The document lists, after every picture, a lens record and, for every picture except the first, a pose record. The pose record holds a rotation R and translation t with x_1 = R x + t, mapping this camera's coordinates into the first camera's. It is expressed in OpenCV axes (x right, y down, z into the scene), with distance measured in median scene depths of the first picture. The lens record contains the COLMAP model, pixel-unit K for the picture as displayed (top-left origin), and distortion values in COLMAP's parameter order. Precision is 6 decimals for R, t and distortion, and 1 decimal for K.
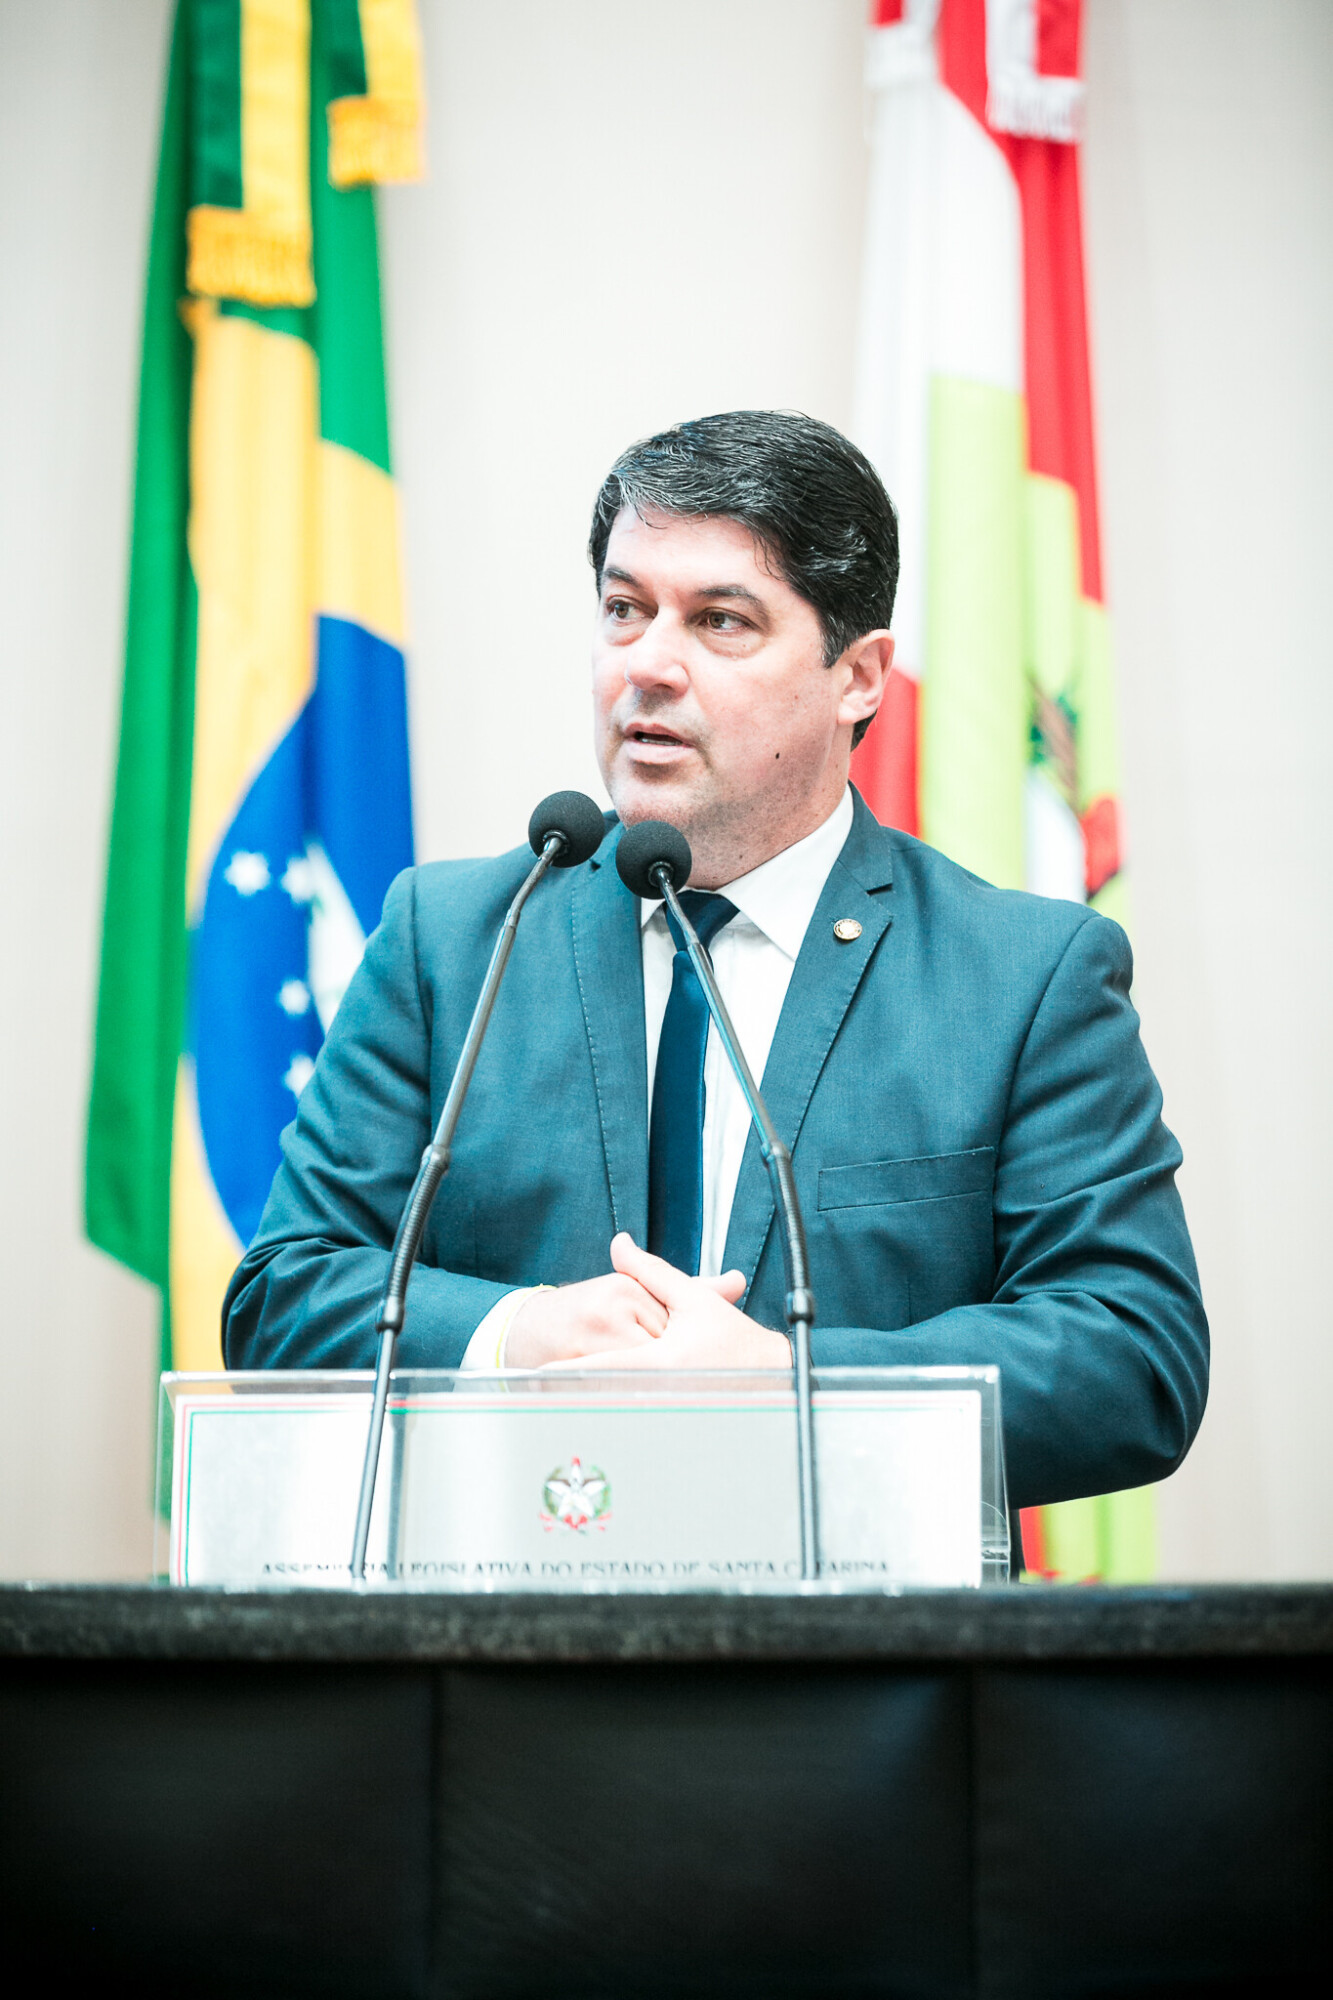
lens RADIAL K [[8363.0, 0, 653.3], [0, 8363.0, 895.5], [0, 0, 1]] dist [0.847581, 0.000000]
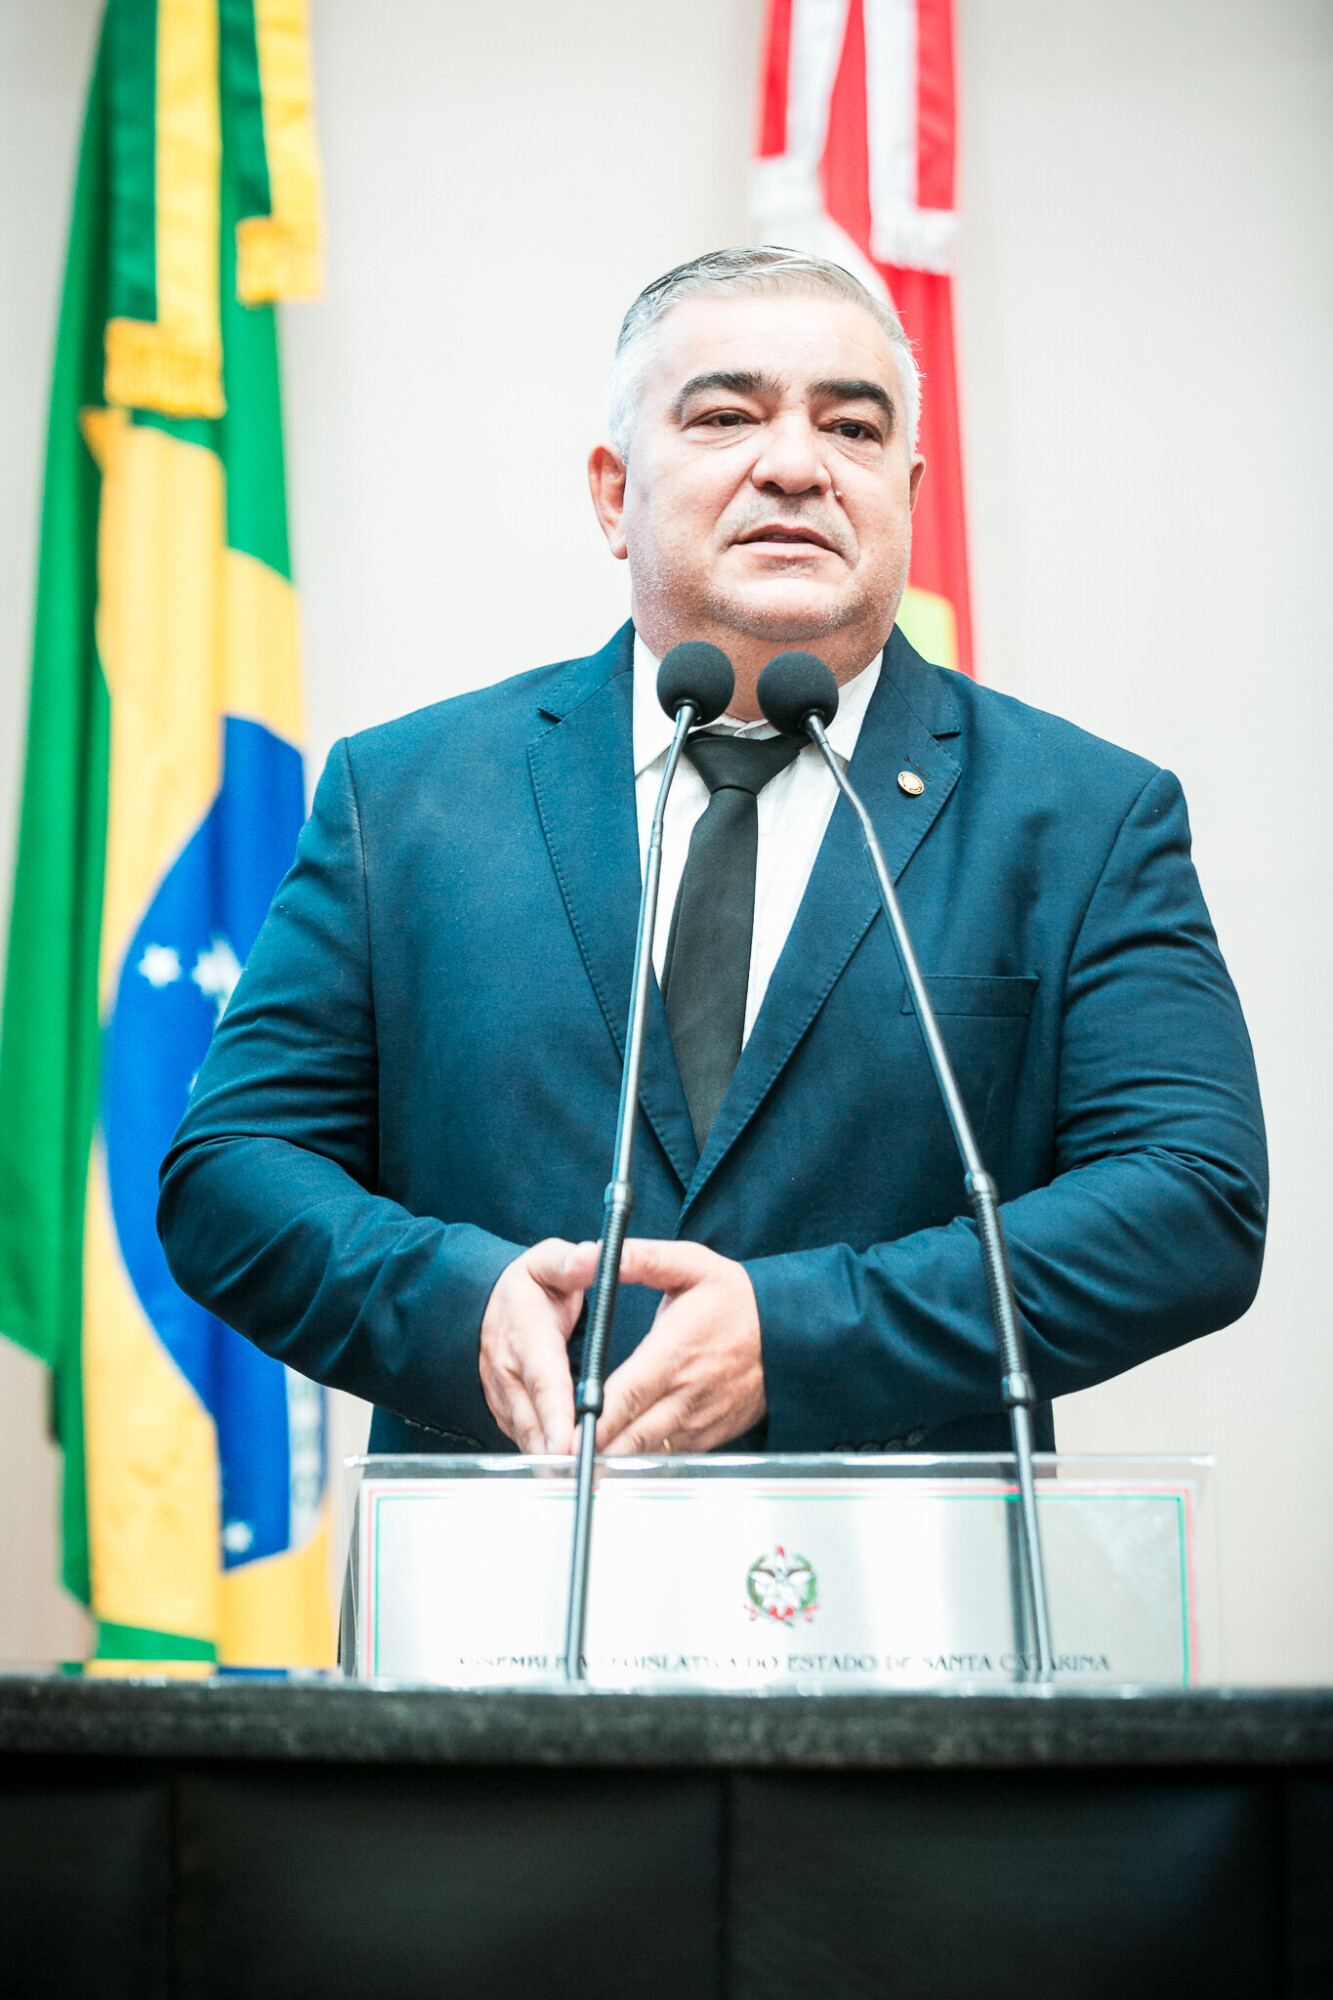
lens RADIAL K [[7315.2, 0, 673.0], [0, 7315.2, 982.8], [0, 0, 1]] dist [0.315008, 0.000000]
pose [[0.997514, 0.008608, 0.069940, -0.080723], [-0.008161, 0.999944, -0.006686, 0.008258], [-0.069994, 0.006098, 0.997529, 0.165684]]
